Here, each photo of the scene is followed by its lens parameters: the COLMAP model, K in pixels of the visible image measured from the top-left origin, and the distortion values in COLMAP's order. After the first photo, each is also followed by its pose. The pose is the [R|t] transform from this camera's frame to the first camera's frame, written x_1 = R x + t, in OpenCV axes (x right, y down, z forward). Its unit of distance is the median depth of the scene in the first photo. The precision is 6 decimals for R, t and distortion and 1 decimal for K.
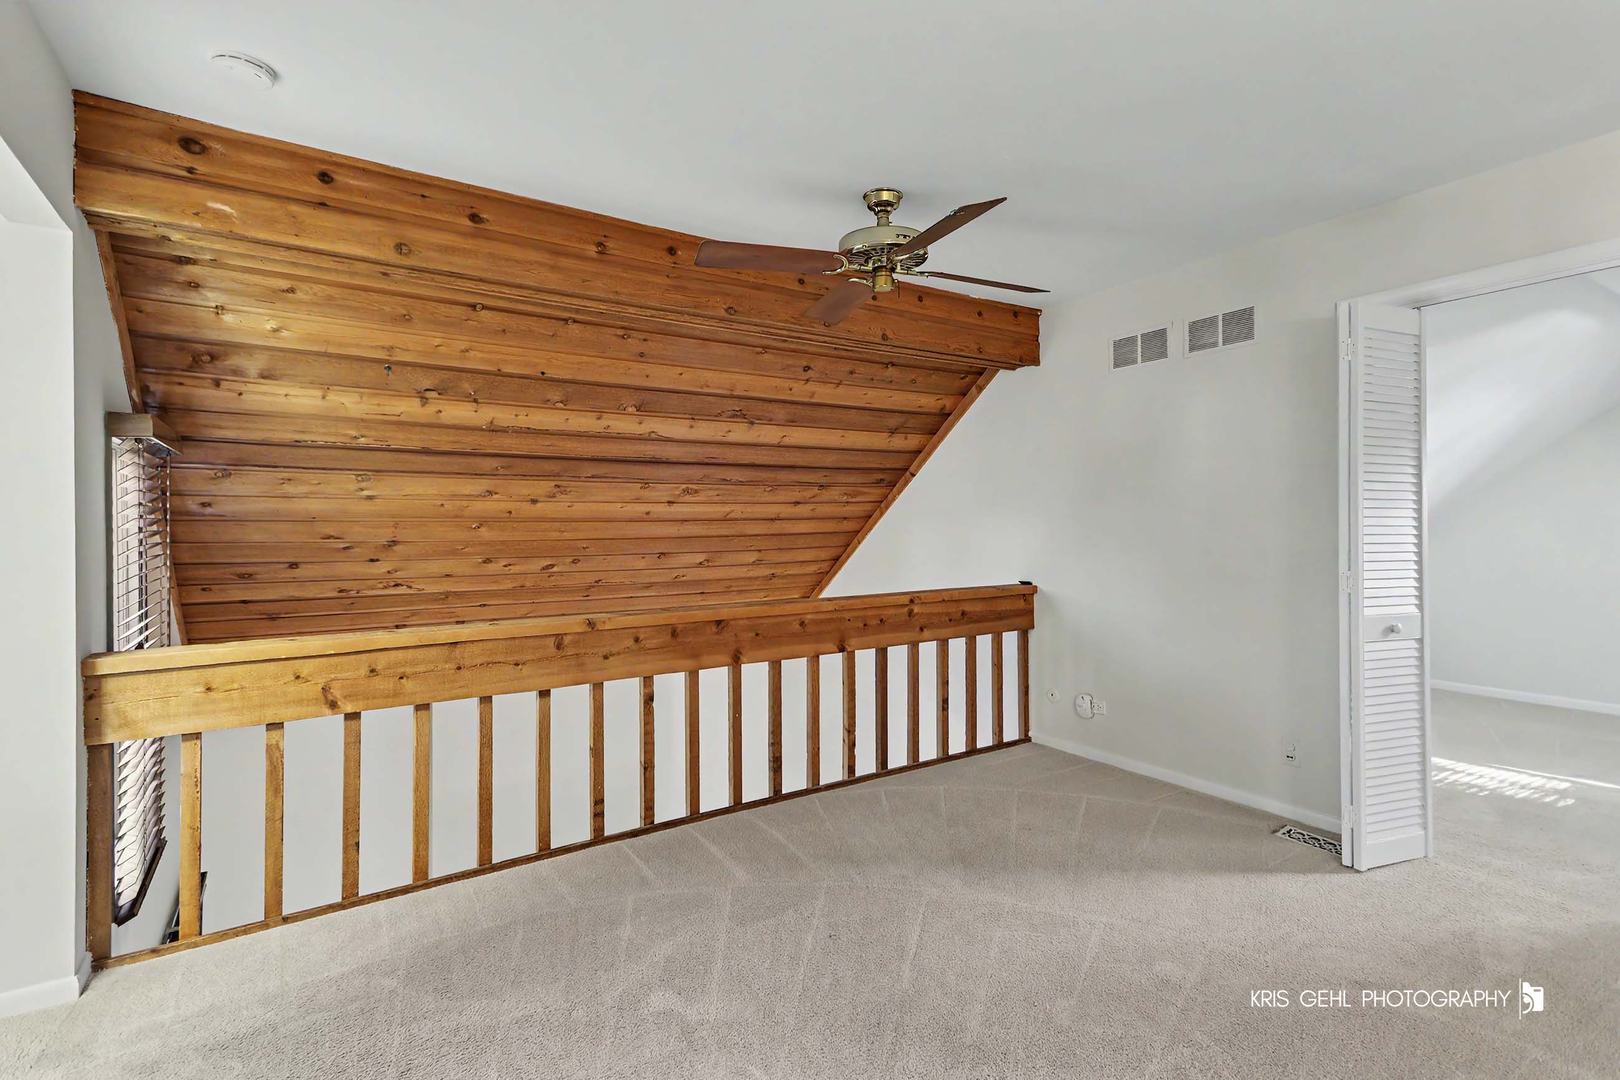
lens RADIAL K [[773.0, 0, 810.2], [0, 773.0, 525.2], [0, 0, 1]] dist [0.028572, -0.003813]
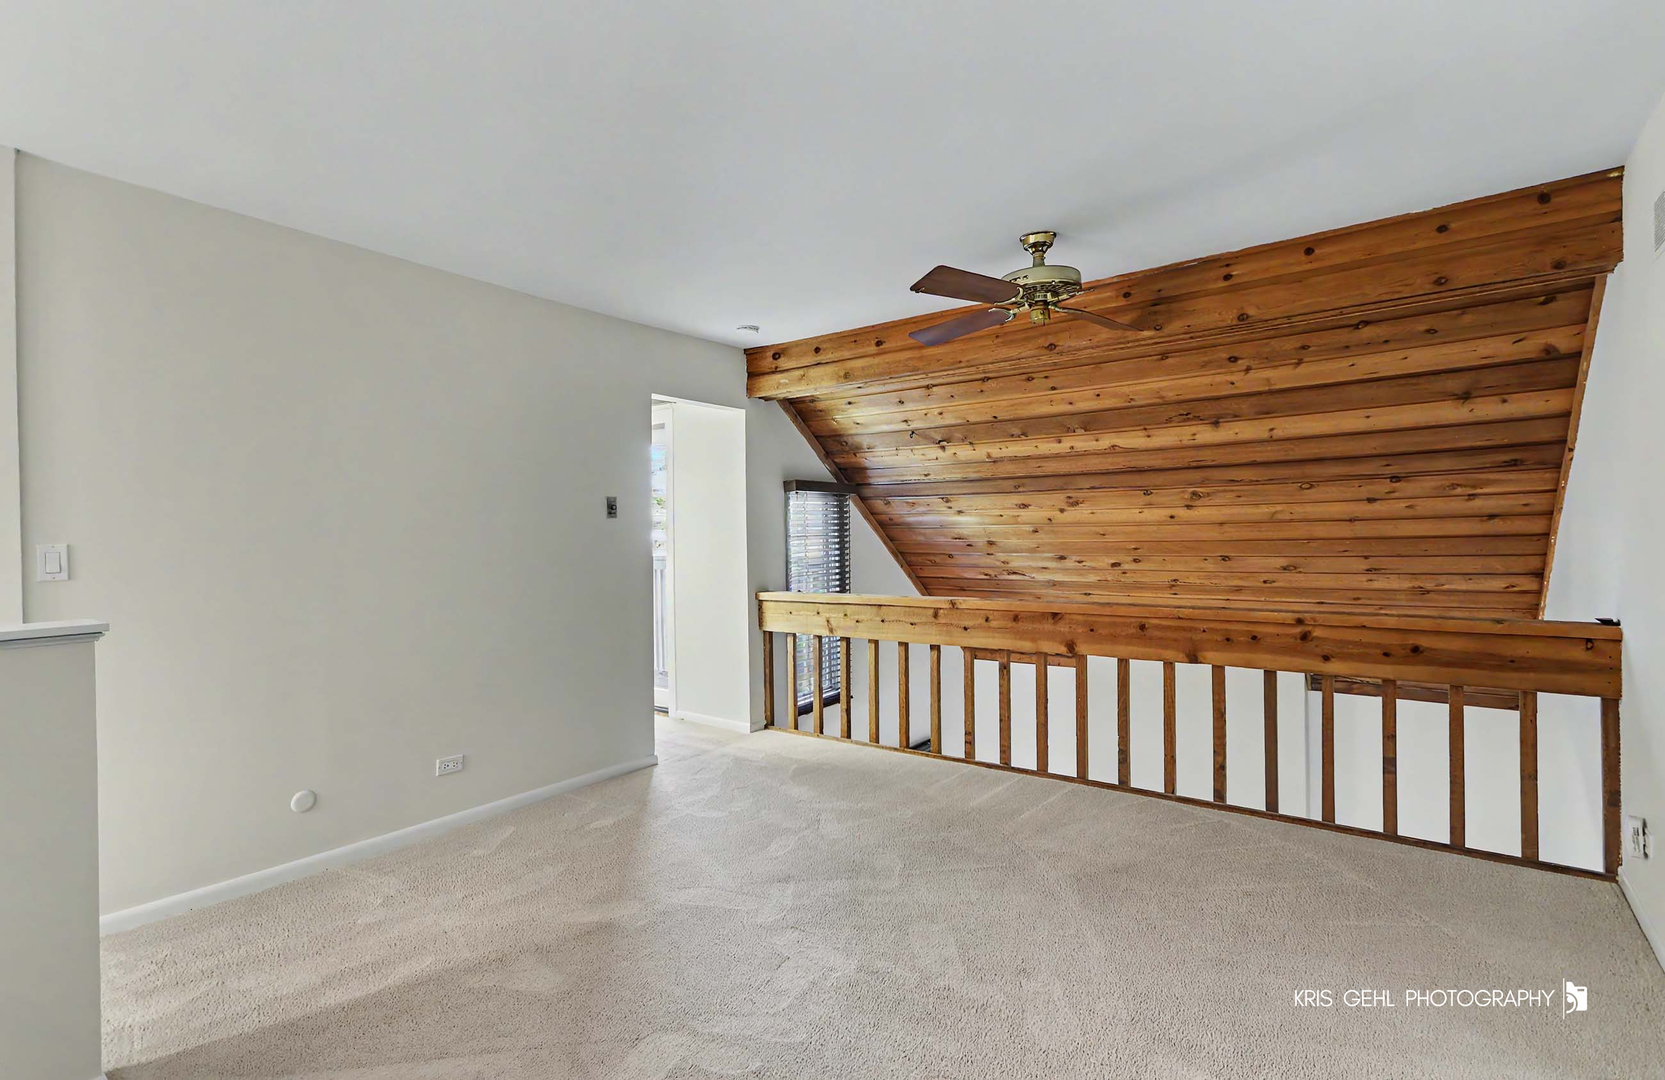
lens RADIAL K [[814.5, 0, 834.6], [0, 814.5, 542.3], [0, 0, 1]] dist [0.024805, 0.001999]
pose [[0.338393, 0.012217, -0.940926, 0.795043], [0.013260, 0.999755, 0.017750, -0.008637], [0.940912, -0.018483, 0.338148, 0.232792]]
